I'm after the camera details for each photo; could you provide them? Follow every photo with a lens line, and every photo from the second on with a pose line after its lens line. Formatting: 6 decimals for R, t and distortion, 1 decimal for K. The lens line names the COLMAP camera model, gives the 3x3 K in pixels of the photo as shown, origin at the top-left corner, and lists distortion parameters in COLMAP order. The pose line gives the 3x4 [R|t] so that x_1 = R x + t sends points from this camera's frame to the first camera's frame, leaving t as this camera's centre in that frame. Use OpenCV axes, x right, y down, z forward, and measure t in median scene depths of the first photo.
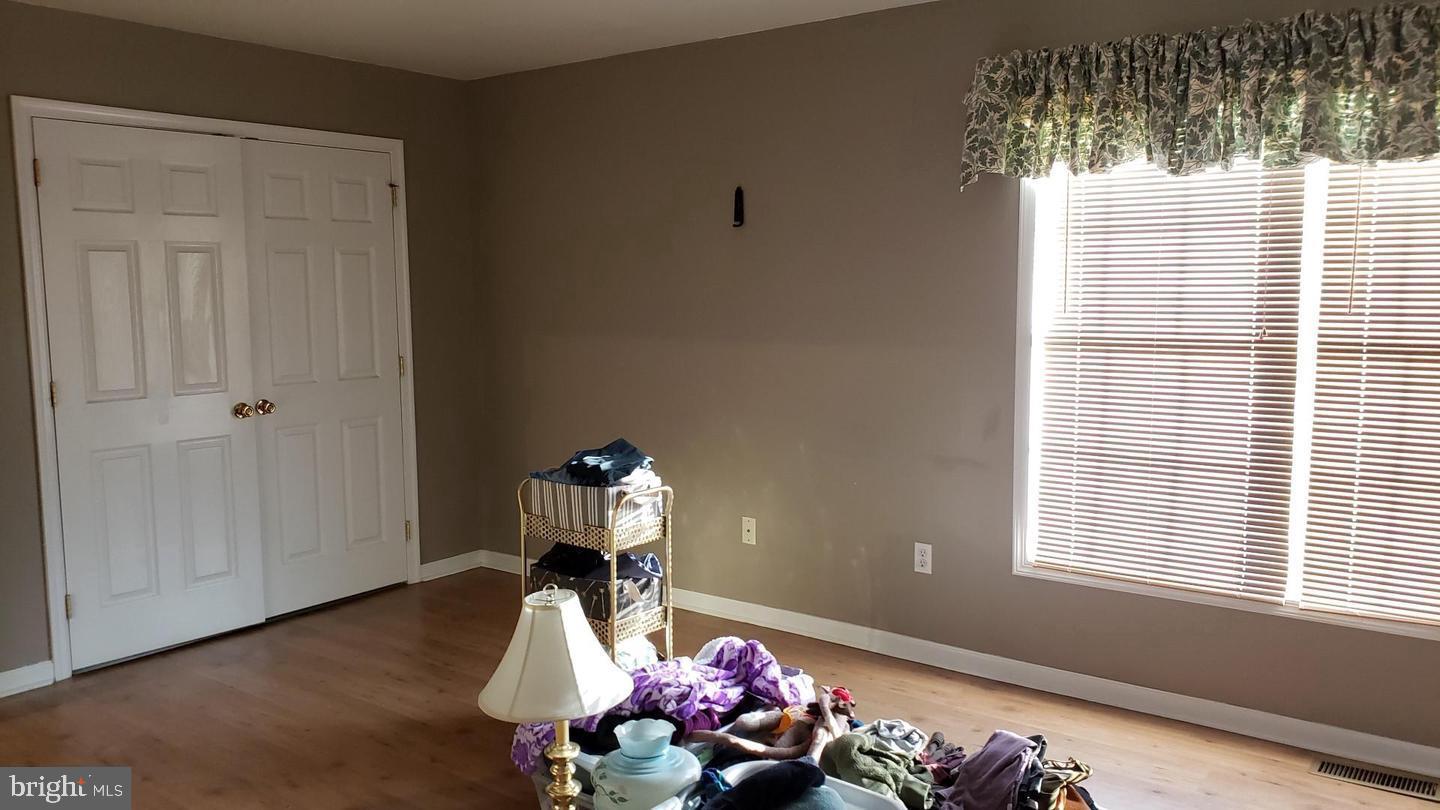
lens RADIAL K [[1118.0, 0, 718.0], [0, 1118.0, 402.1], [0, 0, 1]] dist [0.061997, -0.062130]
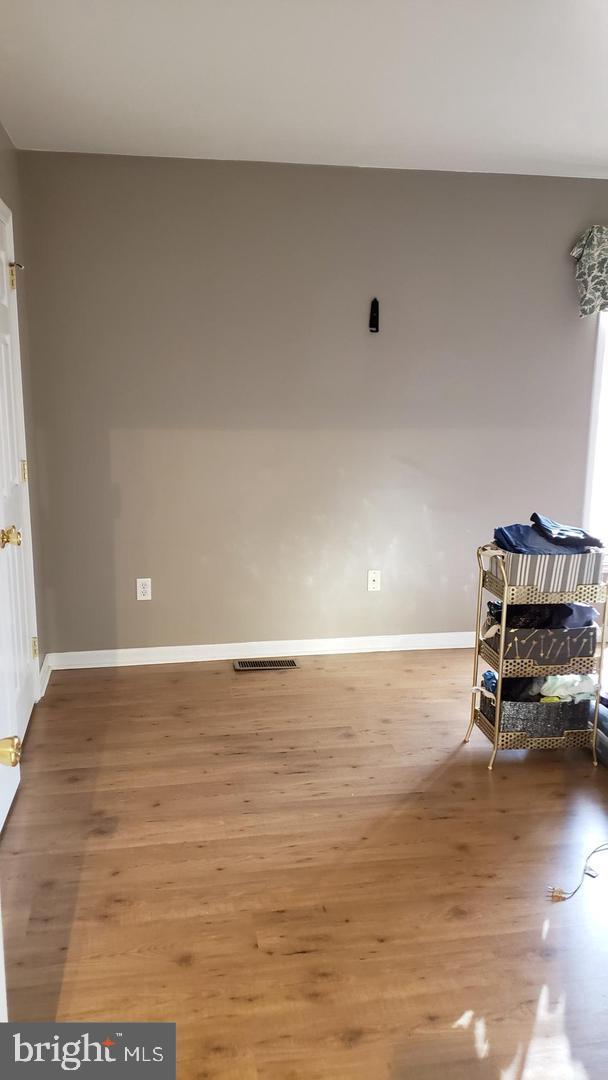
lens RADIAL K [[838.5, 0, 302.5], [0, 838.5, 541.5], [0, 0, 1]] dist [0.061997, -0.062130]
pose [[0.677318, -0.140654, 0.722120, -0.722735], [0.061853, 0.988966, 0.134615, -0.060891], [-0.733086, -0.046512, 0.678544, 0.430512]]
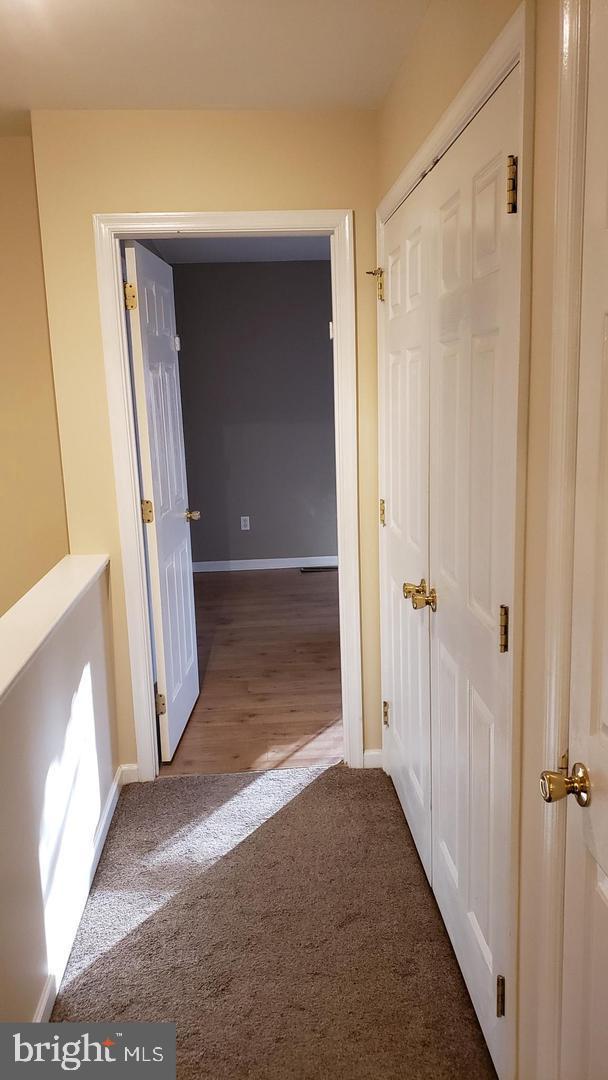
lens RADIAL K [[838.5, 0, 304.7], [0, 838.5, 540.1], [0, 0, 1]] dist [0.061997, -0.062130]
pose [[0.761963, -0.147119, 0.630689, -1.409890], [0.107070, 0.989071, 0.101363, 0.043602], [-0.638708, -0.009707, 0.769388, -0.554251]]
